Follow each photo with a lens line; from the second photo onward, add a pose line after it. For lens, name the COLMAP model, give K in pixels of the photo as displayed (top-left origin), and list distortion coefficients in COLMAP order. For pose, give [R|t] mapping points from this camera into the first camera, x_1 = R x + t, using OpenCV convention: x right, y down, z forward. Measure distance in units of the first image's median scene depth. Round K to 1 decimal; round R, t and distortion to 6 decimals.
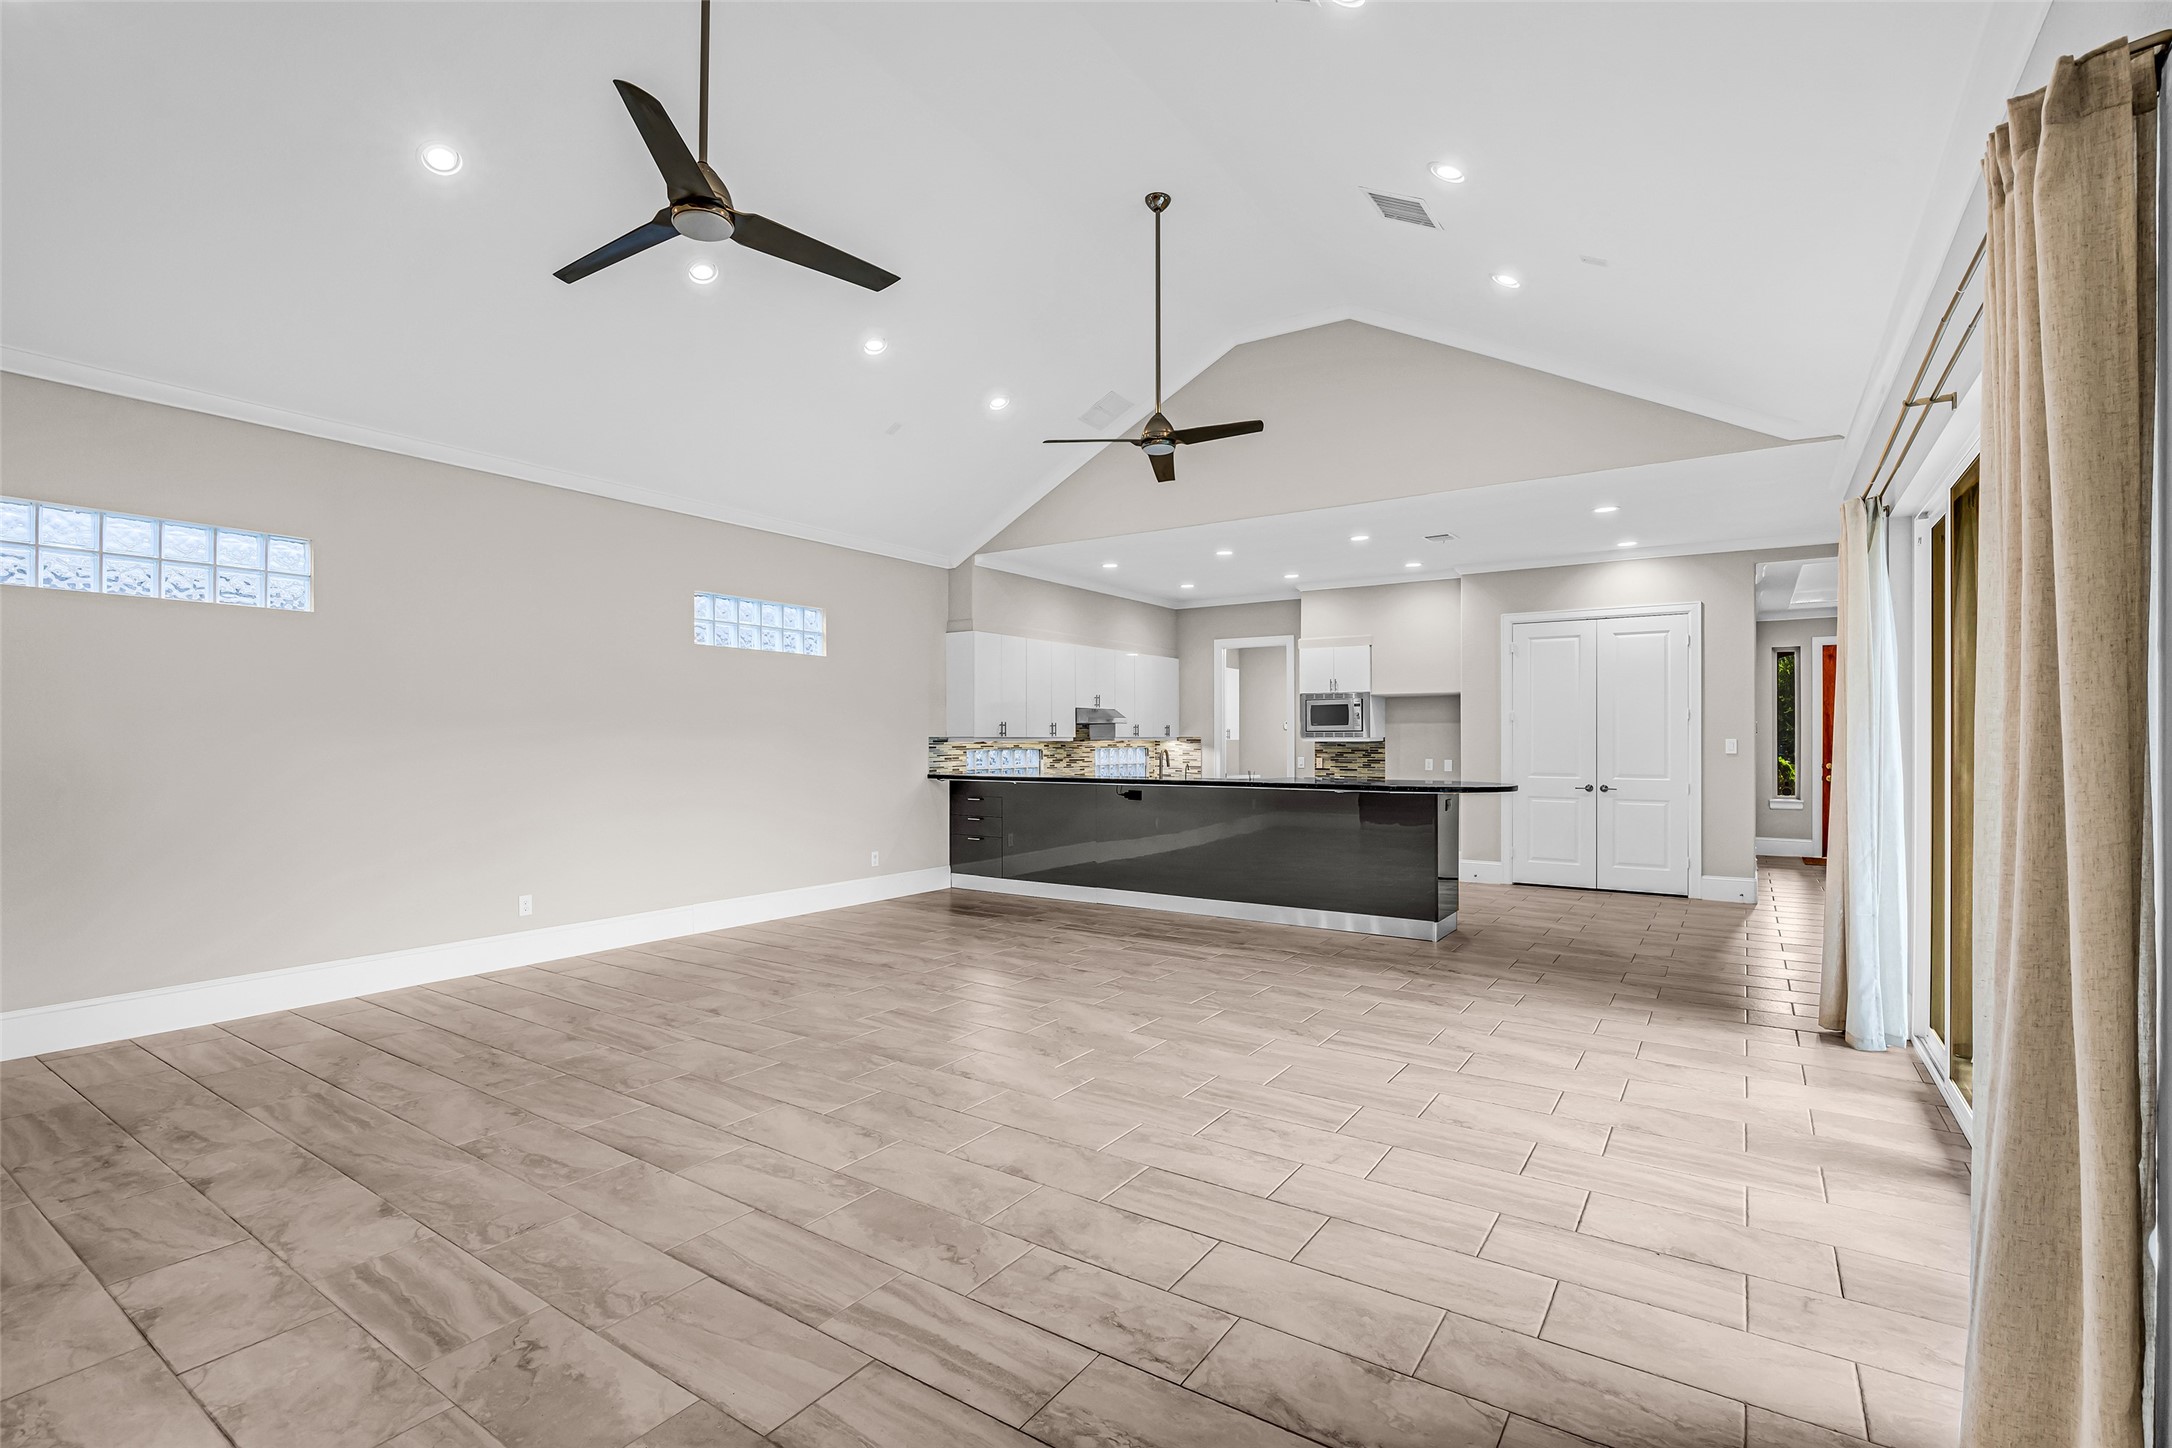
lens RADIAL K [[993.6, 0, 1084.3], [0, 993.6, 737.9], [0, 0, 1]] dist [-0.019281, 0.005542]
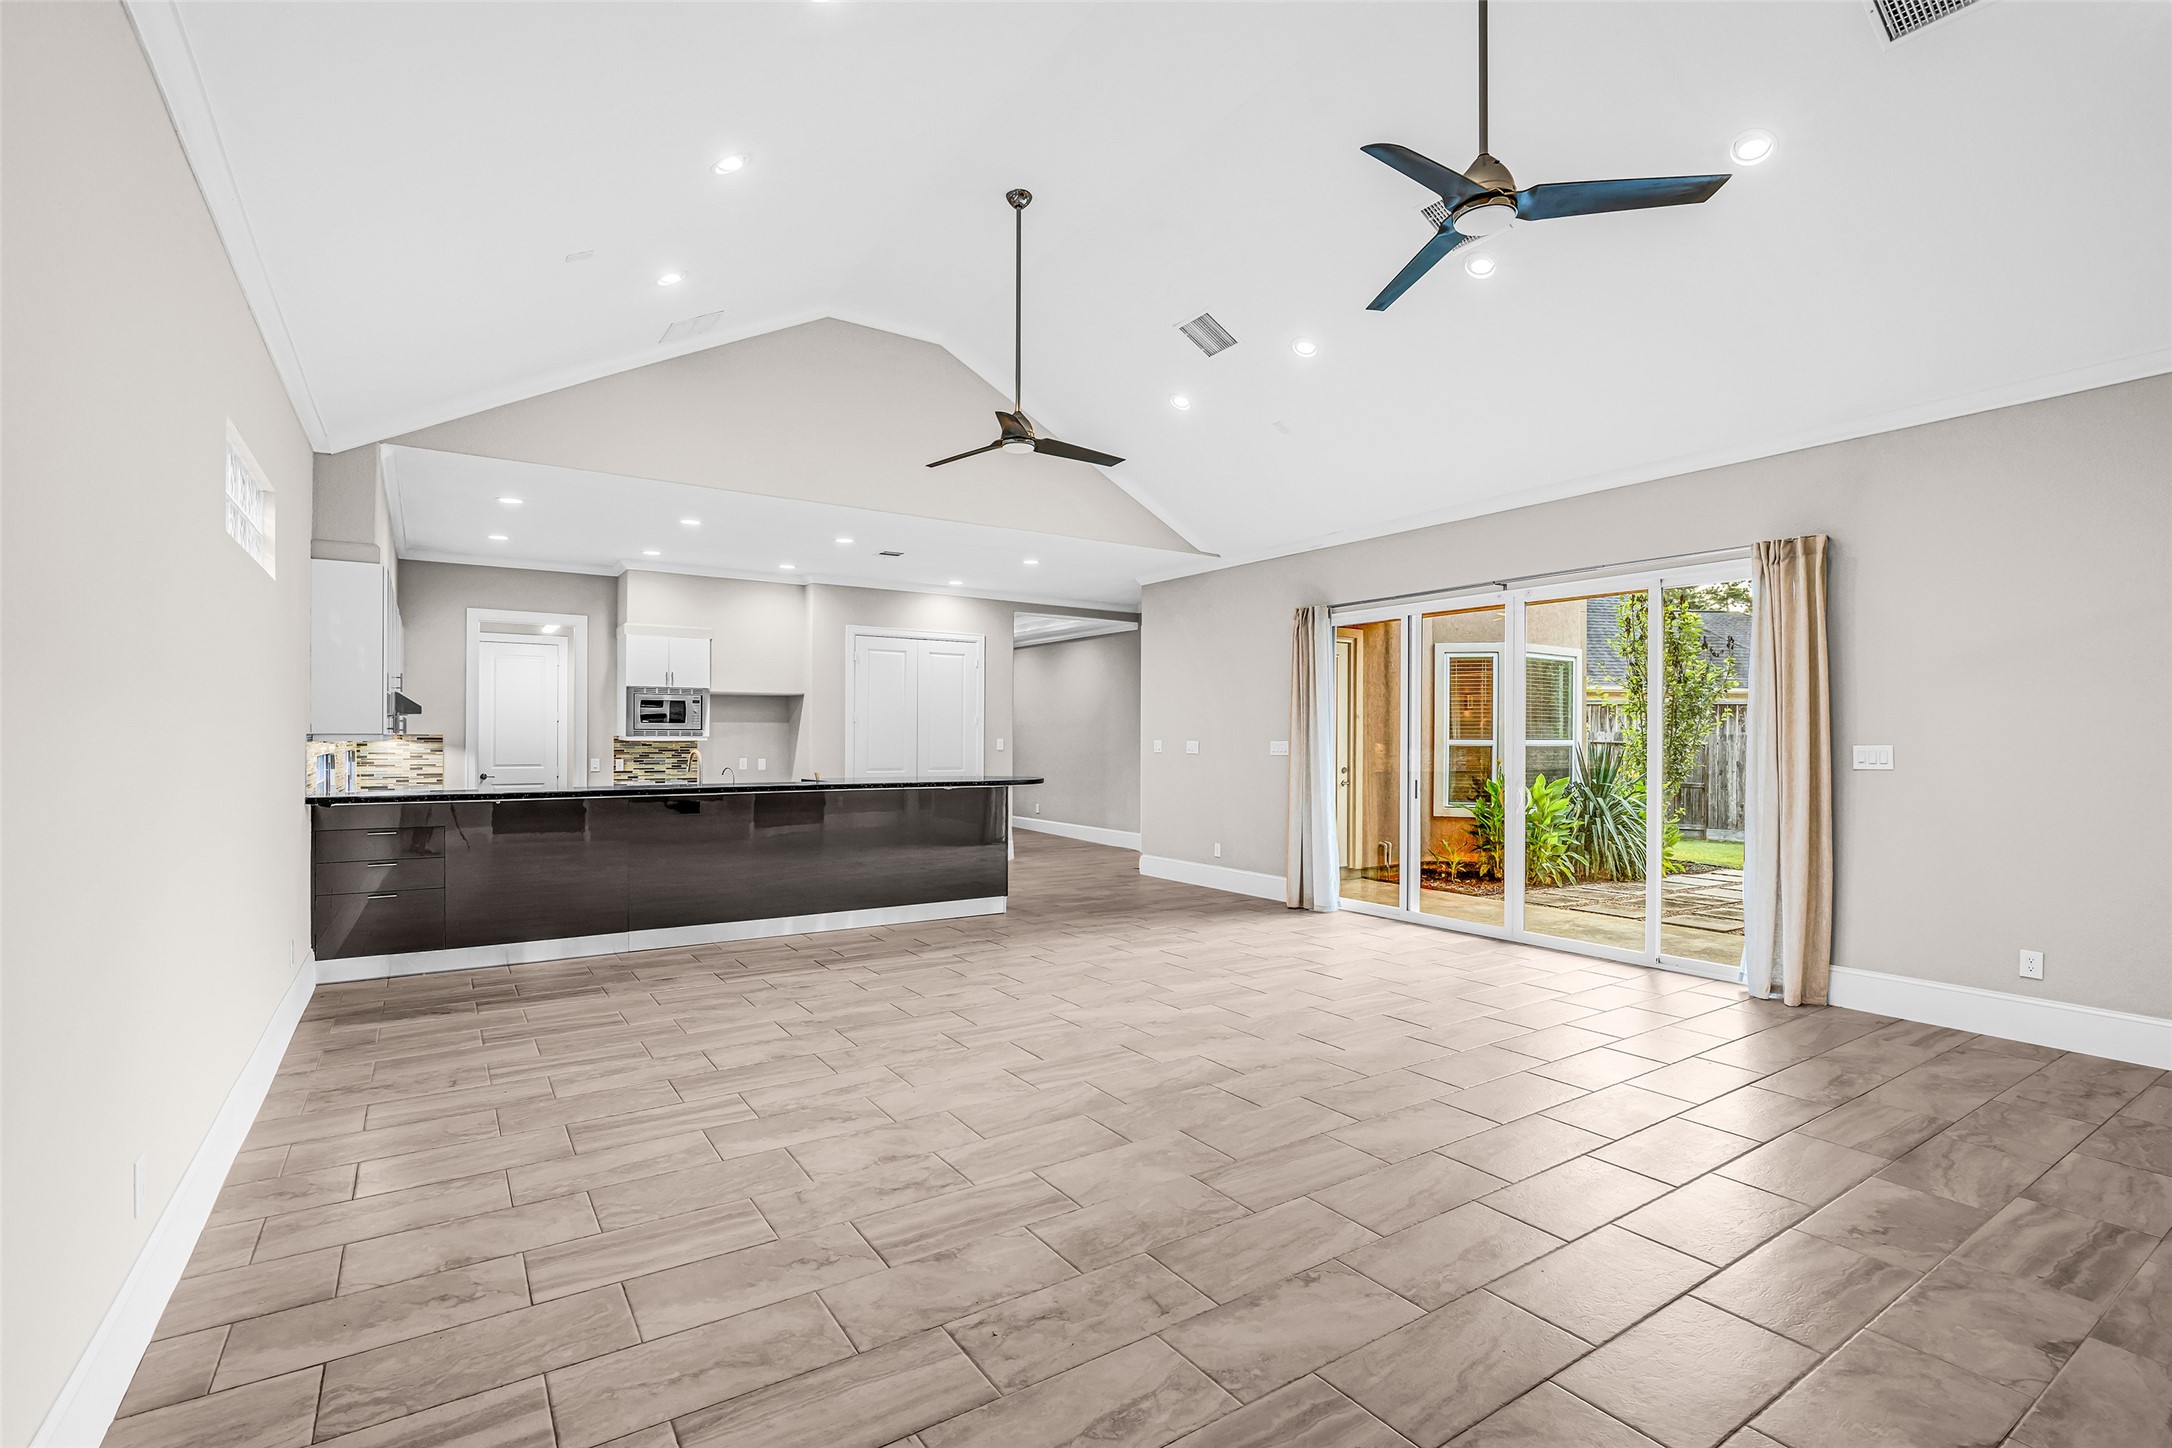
lens RADIAL K [[988.9, 0, 1085.2], [0, 988.9, 737.4], [0, 0, 1]] dist [-0.022381, 0.007851]
pose [[0.379538, 0.002661, 0.925172, -0.578797], [-0.004205, 0.999990, -0.001152, -0.000046], [-0.925167, -0.003453, 0.379545, 0.399886]]
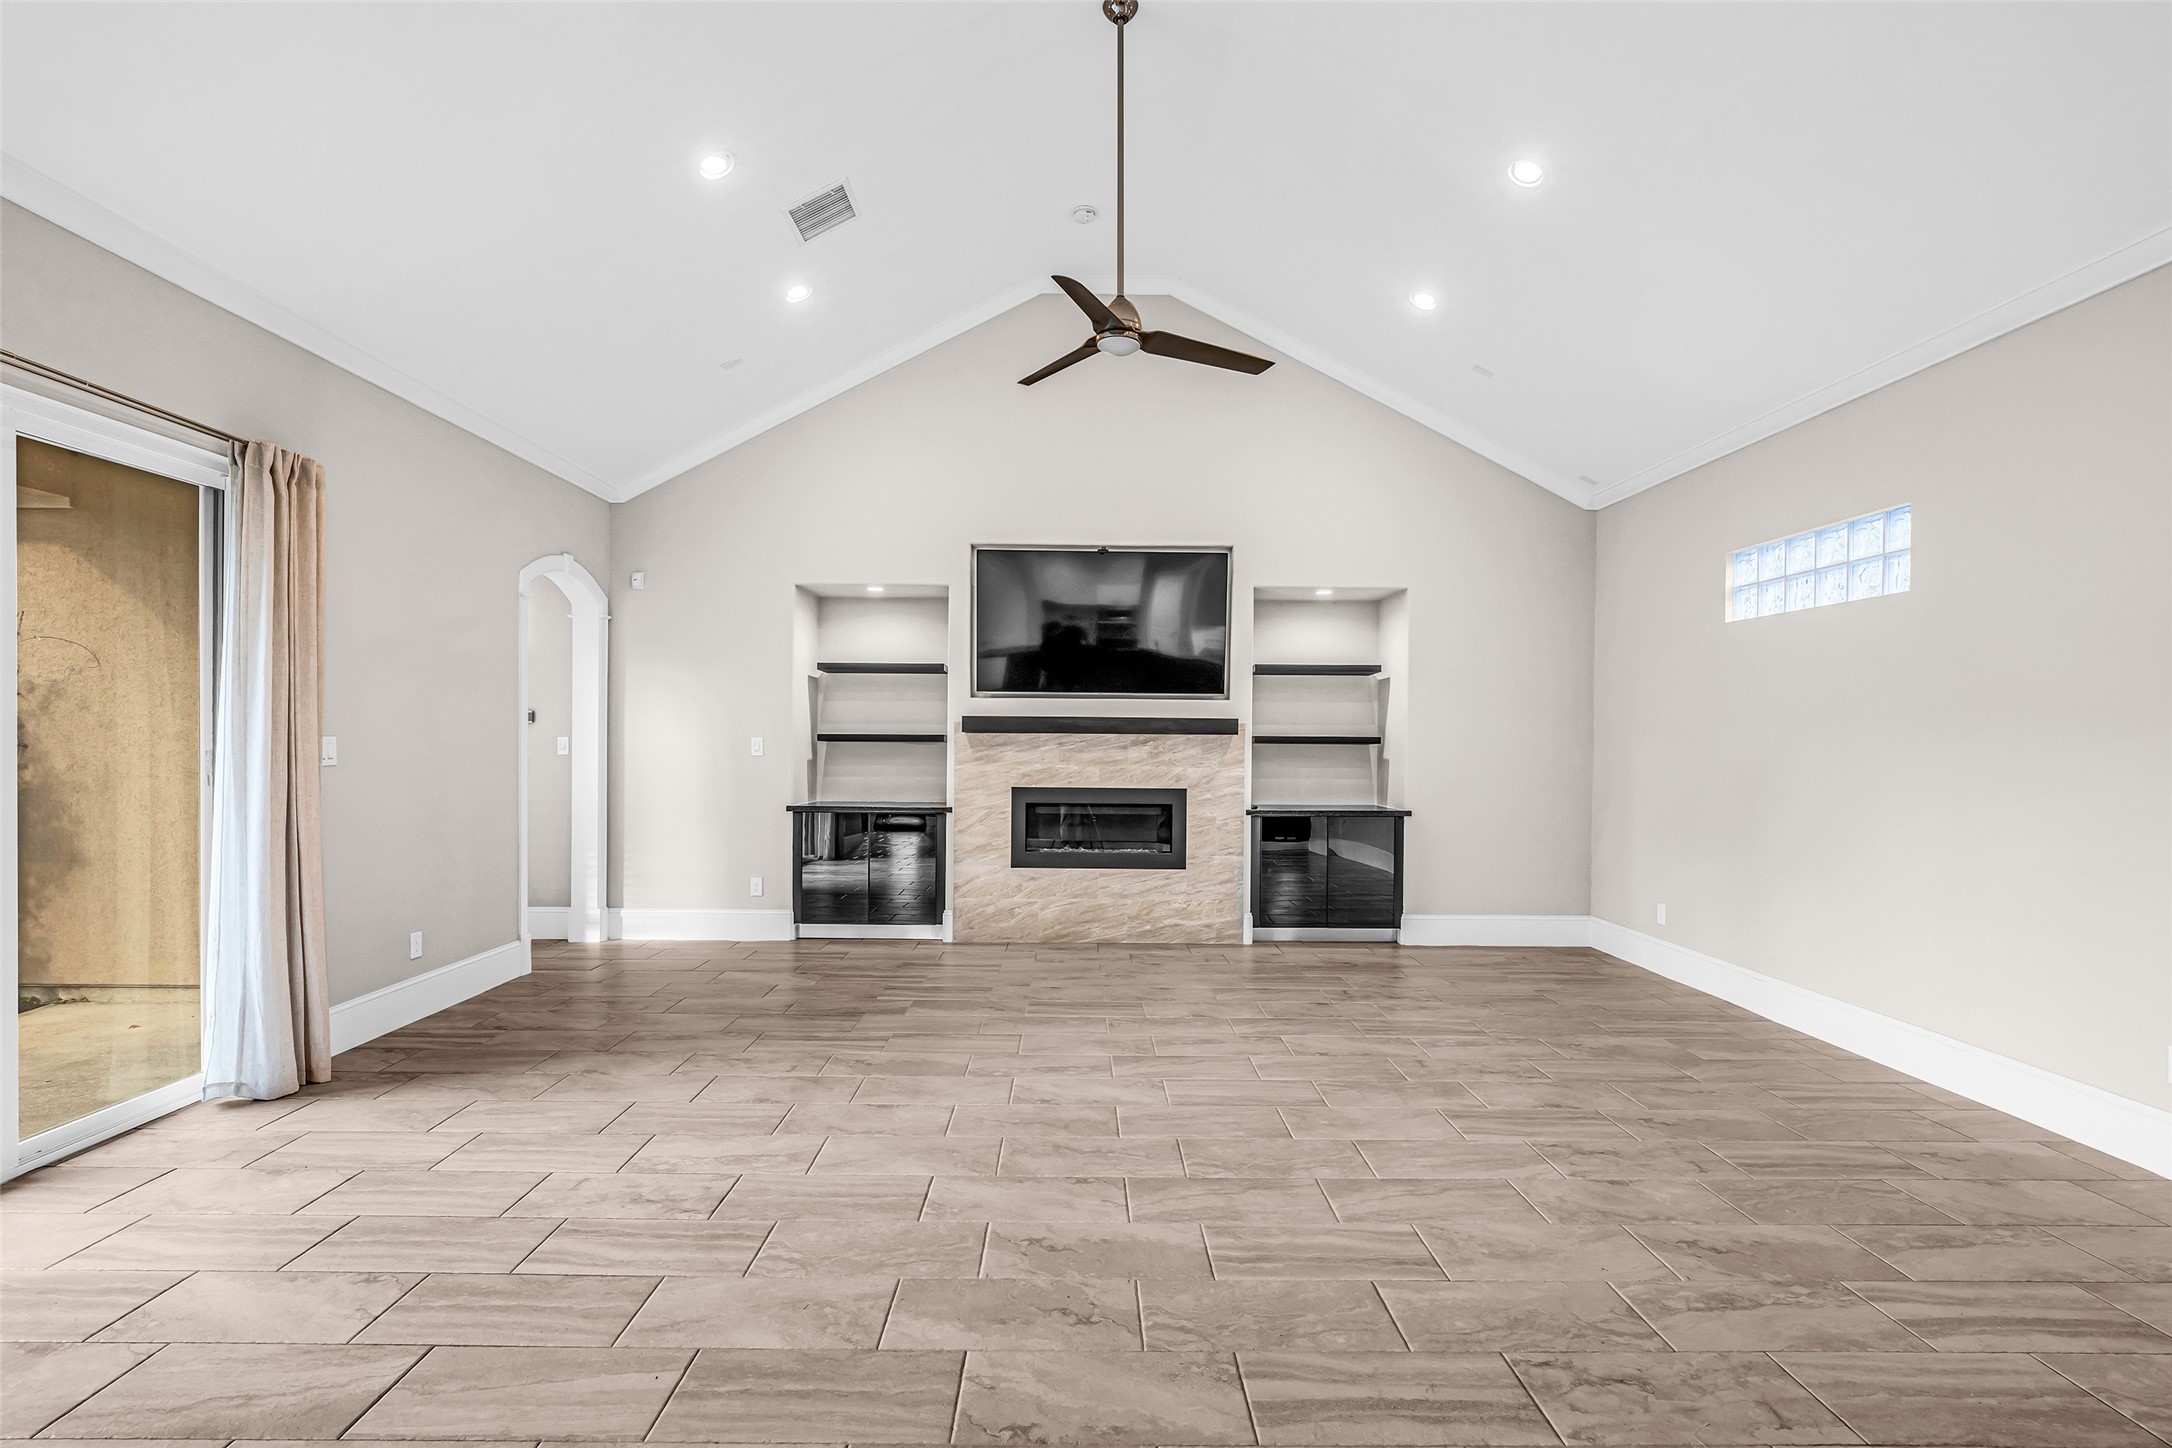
lens RADIAL K [[998.2, 0, 1076.1], [0, 998.2, 745.3], [0, 0, 1]] dist [-0.017387, 0.004983]
pose [[-0.829225, -0.003578, -0.558903, 0.158468], [-0.008157, 0.999950, 0.005701, 0.000470], [0.558855, 0.009287, -0.829214, 0.829198]]
